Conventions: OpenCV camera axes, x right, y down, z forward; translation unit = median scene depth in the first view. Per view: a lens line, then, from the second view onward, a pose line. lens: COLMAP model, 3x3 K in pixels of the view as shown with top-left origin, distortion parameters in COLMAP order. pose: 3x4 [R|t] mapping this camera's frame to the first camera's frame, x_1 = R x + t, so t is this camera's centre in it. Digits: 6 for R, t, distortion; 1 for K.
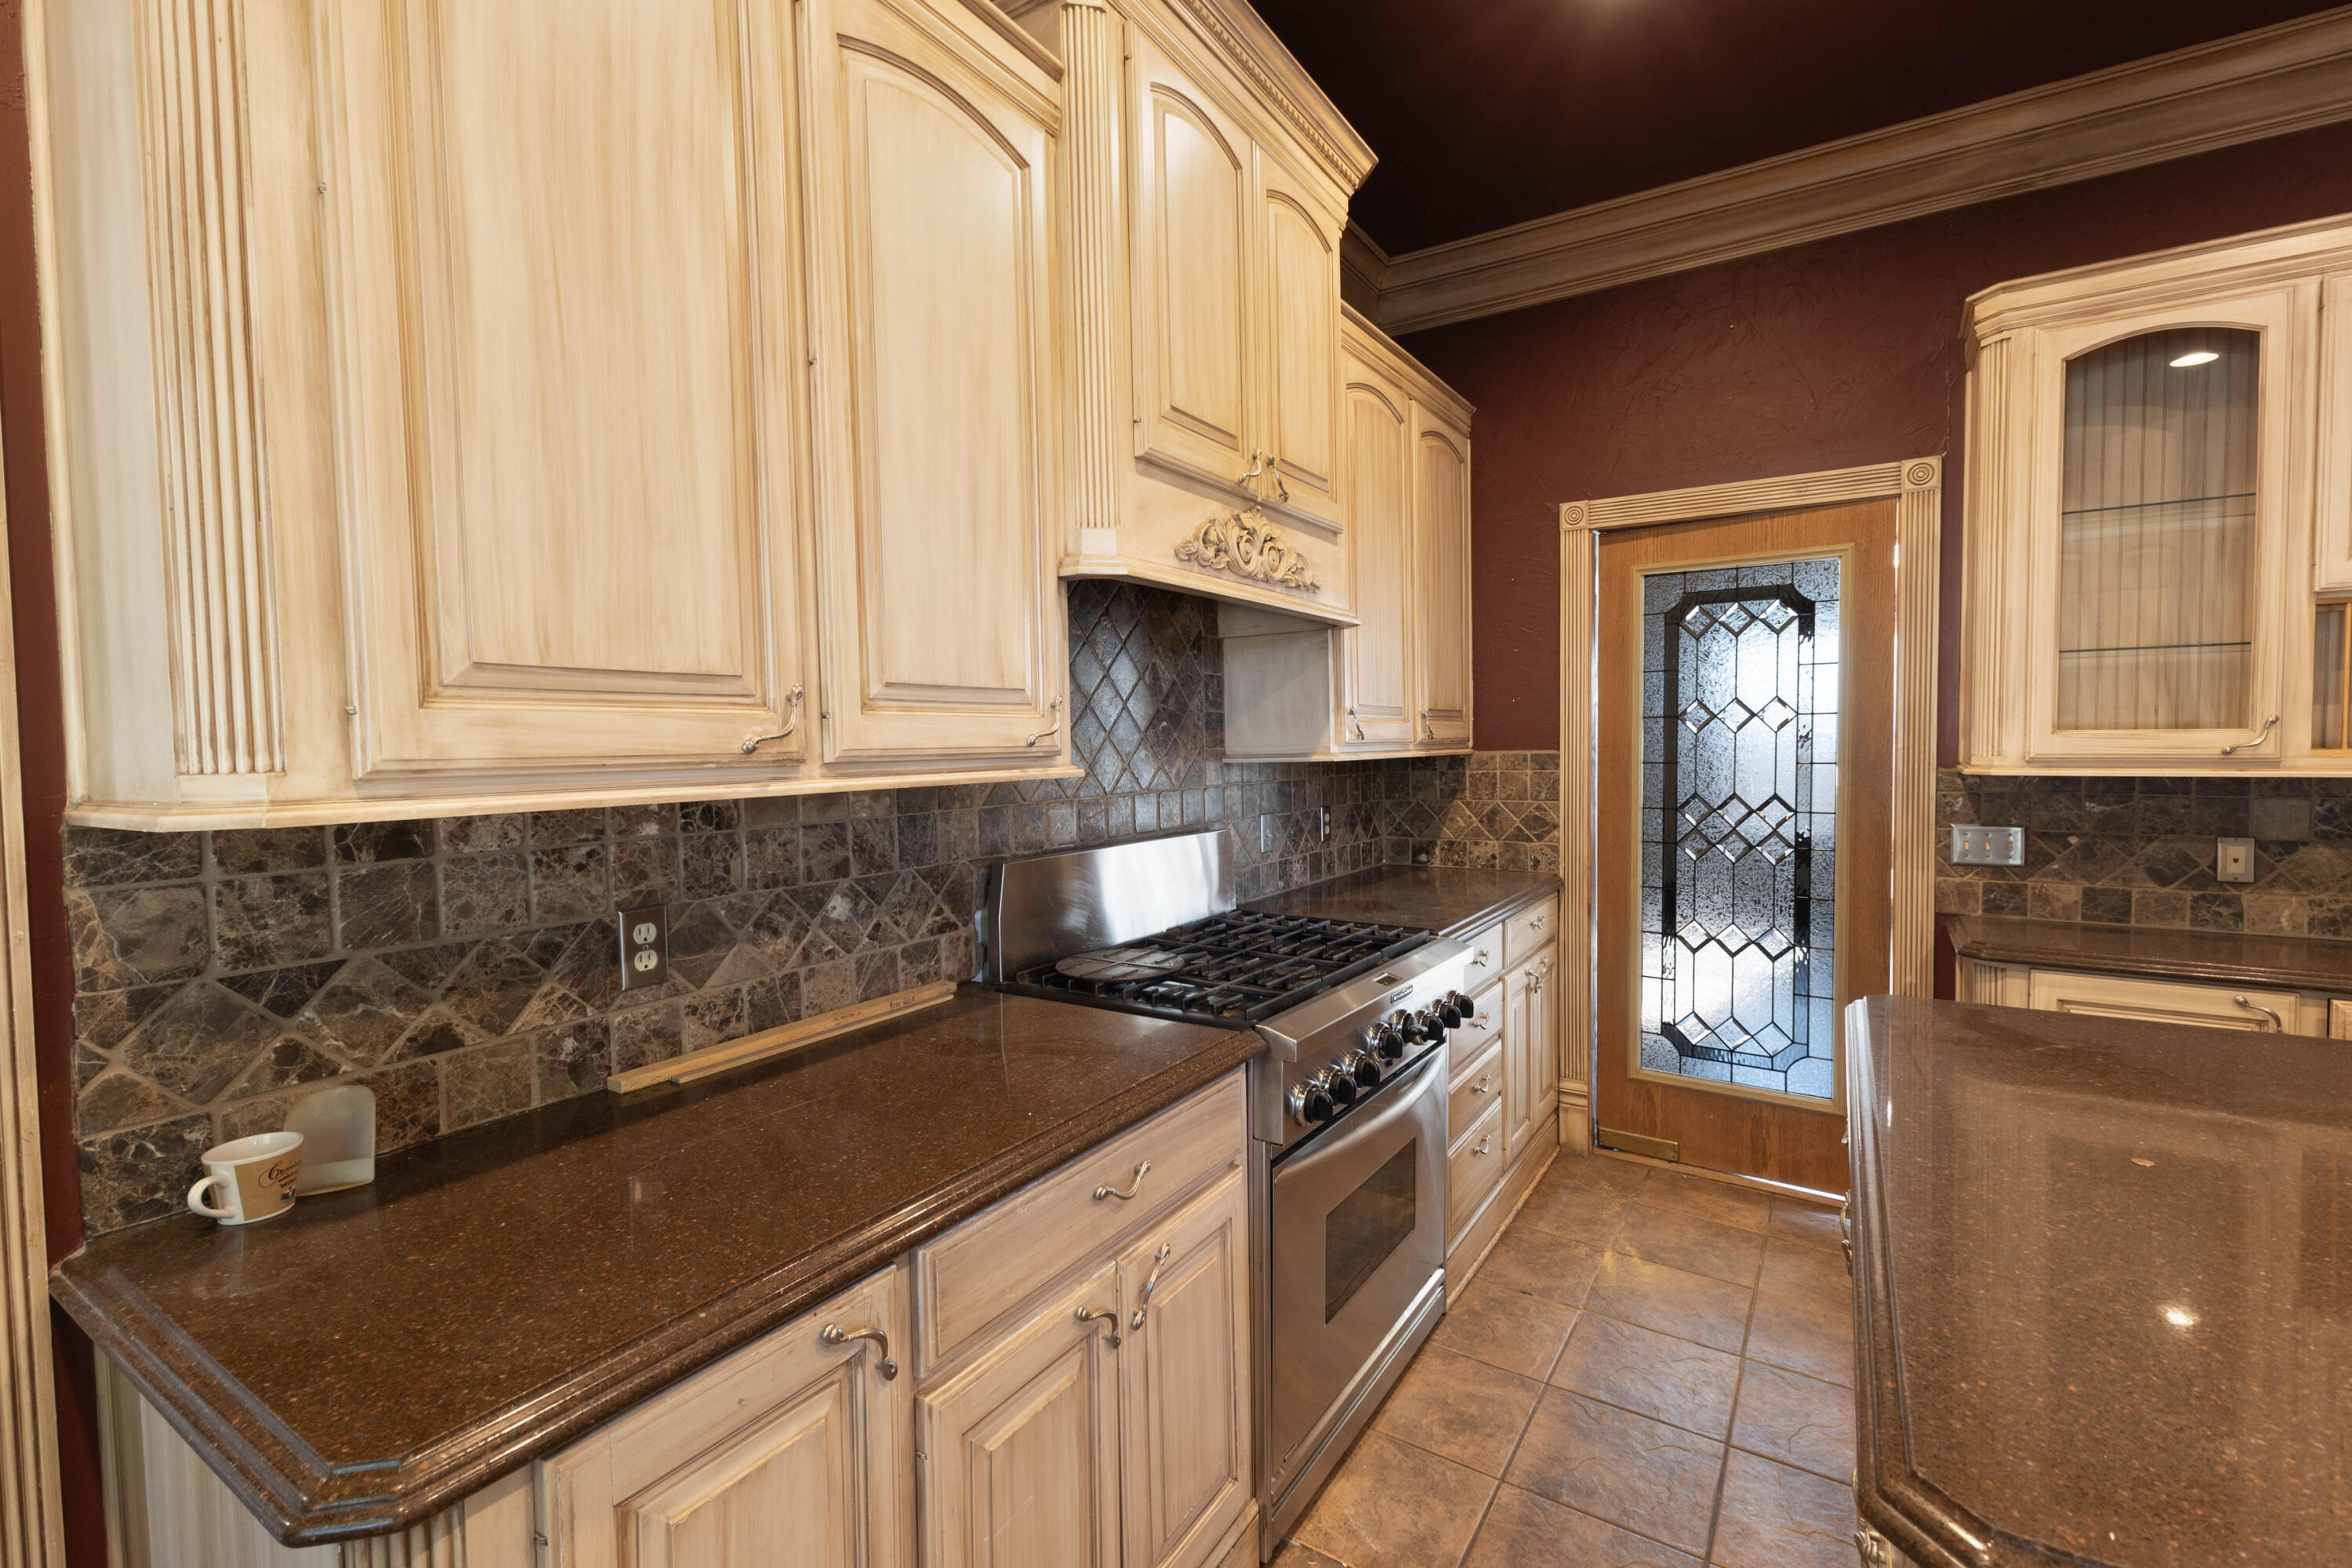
lens RADIAL K [[1043.2, 0, 1171.0], [0, 1043.2, 780.1], [0, 0, 1]] dist [0.002464, -0.000011]
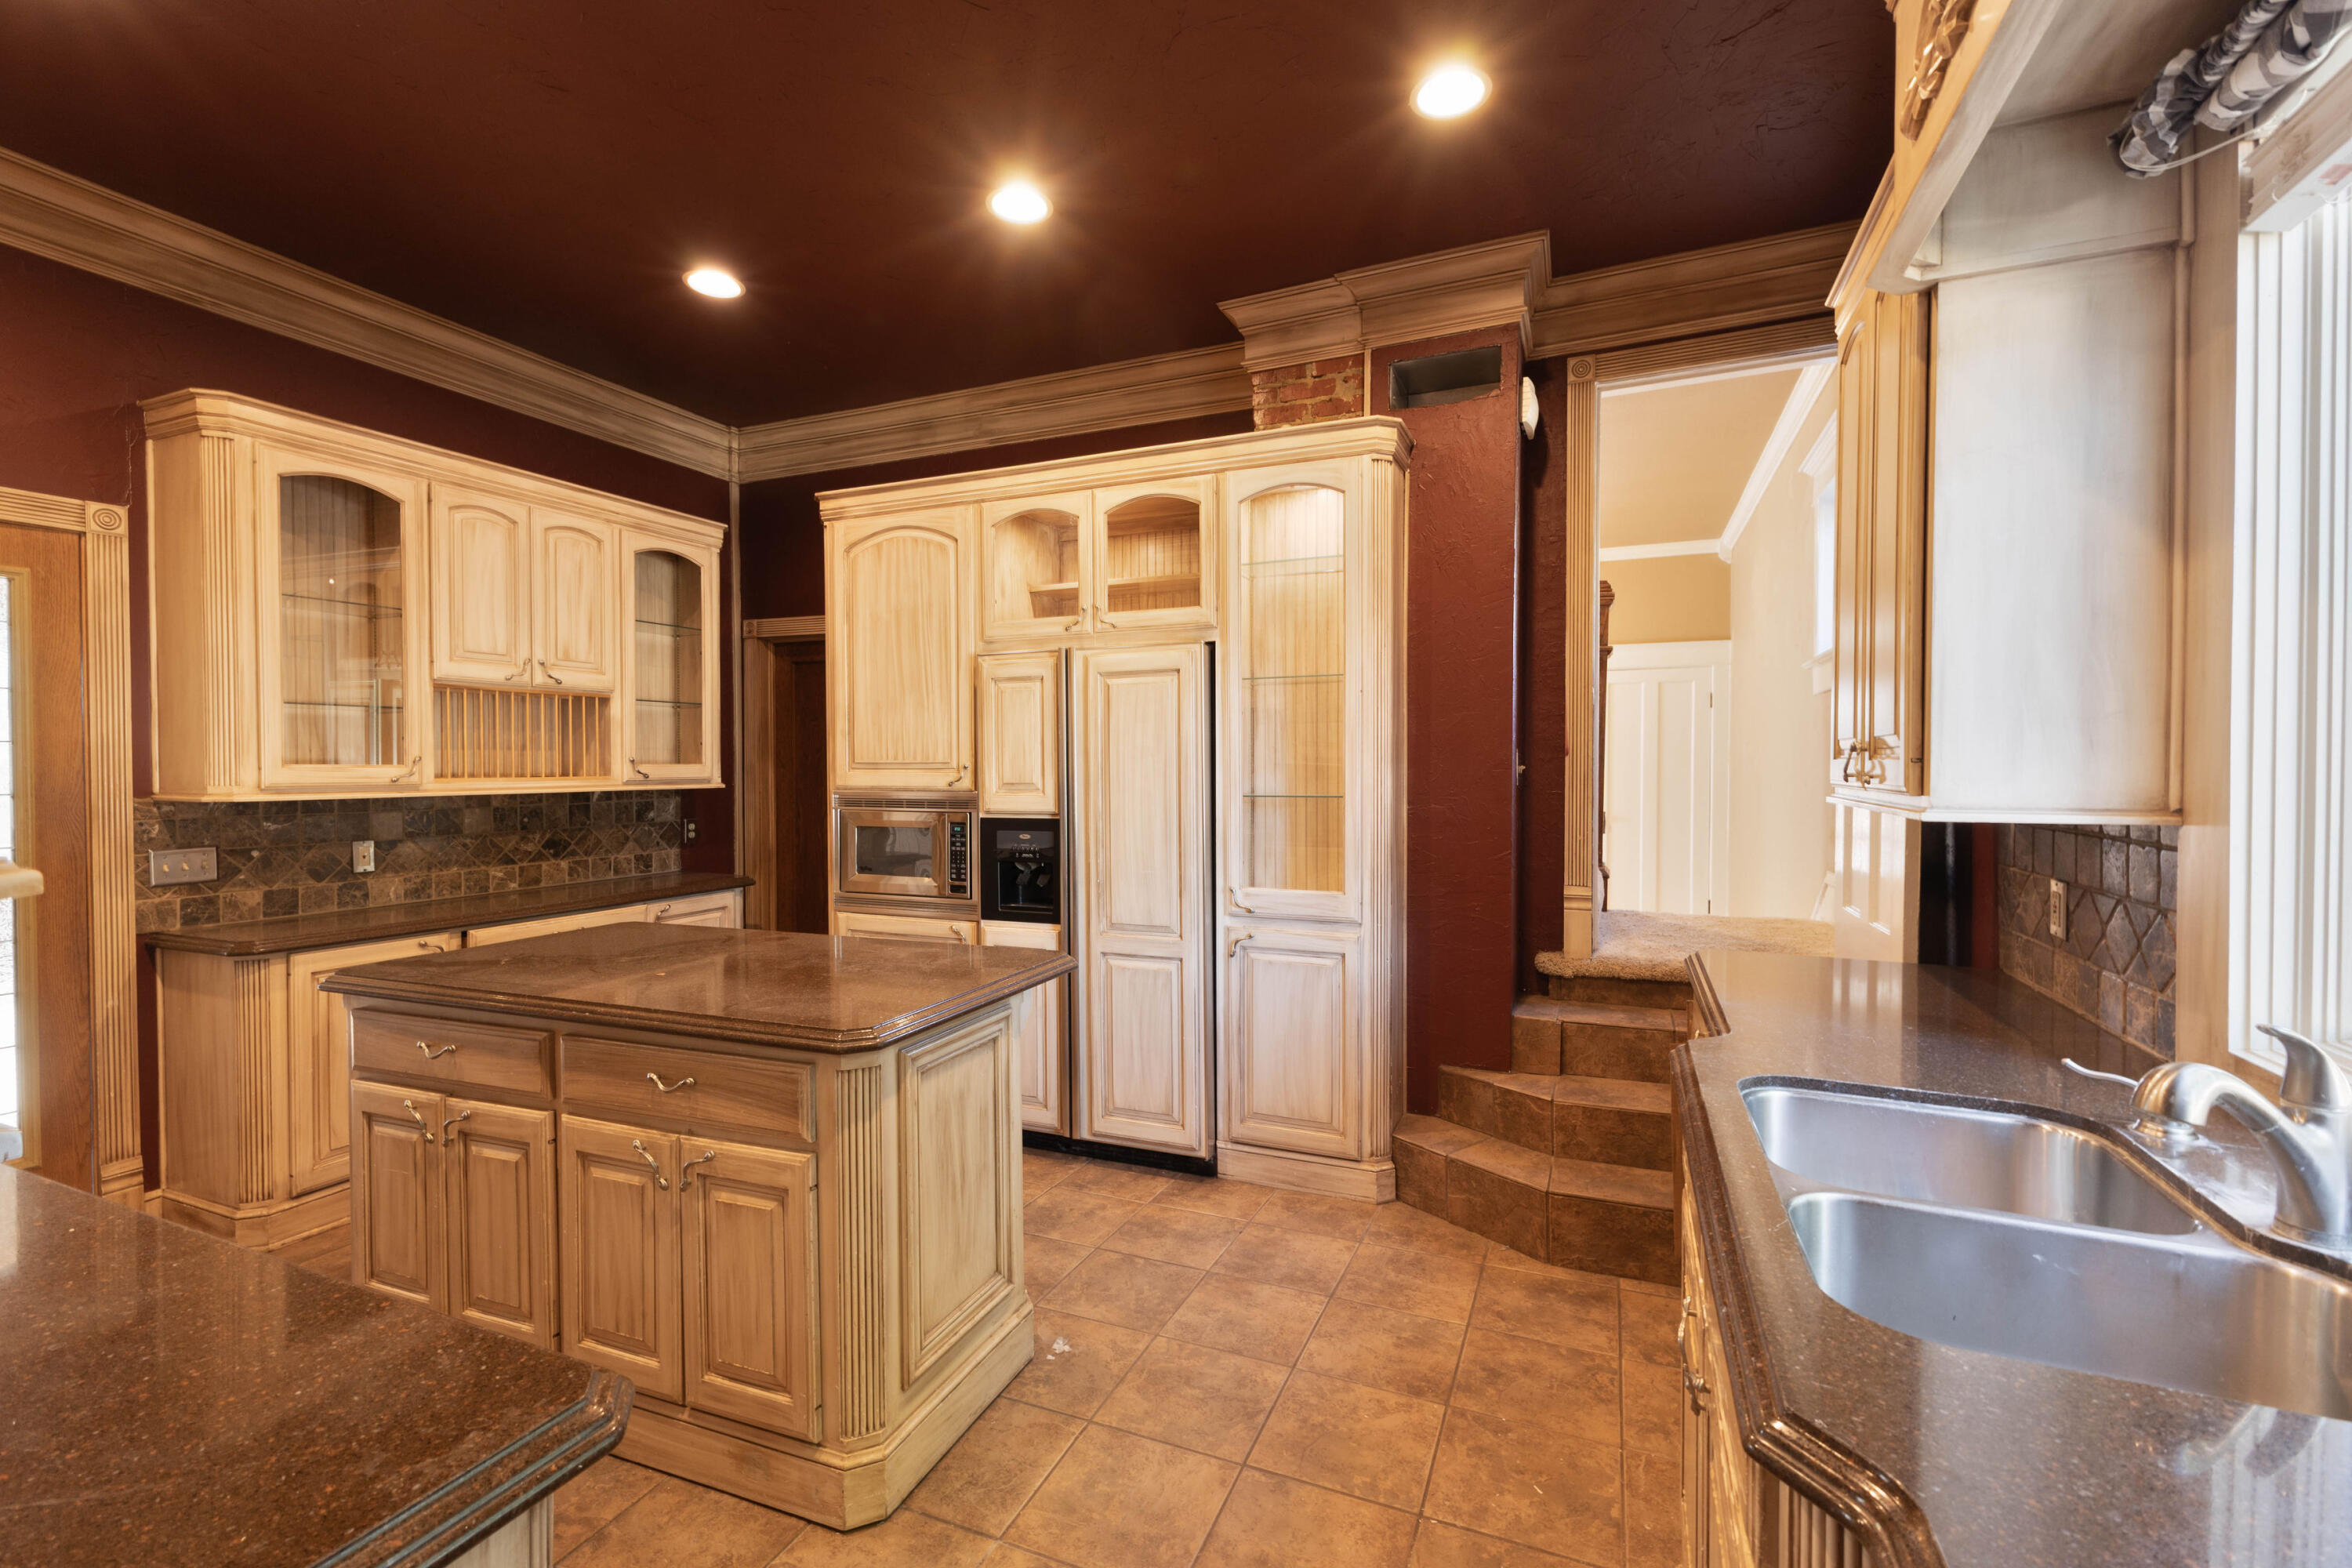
lens RADIAL K [[1043.2, 0, 1172.4], [0, 1043.2, 781.8], [0, 0, 1]] dist [0.002464, -0.000011]
pose [[-0.177118, -0.005111, 0.984176, -0.553970], [0.040154, 0.999116, 0.012415, 0.000929], [-0.983370, 0.041718, -0.176757, 0.156065]]
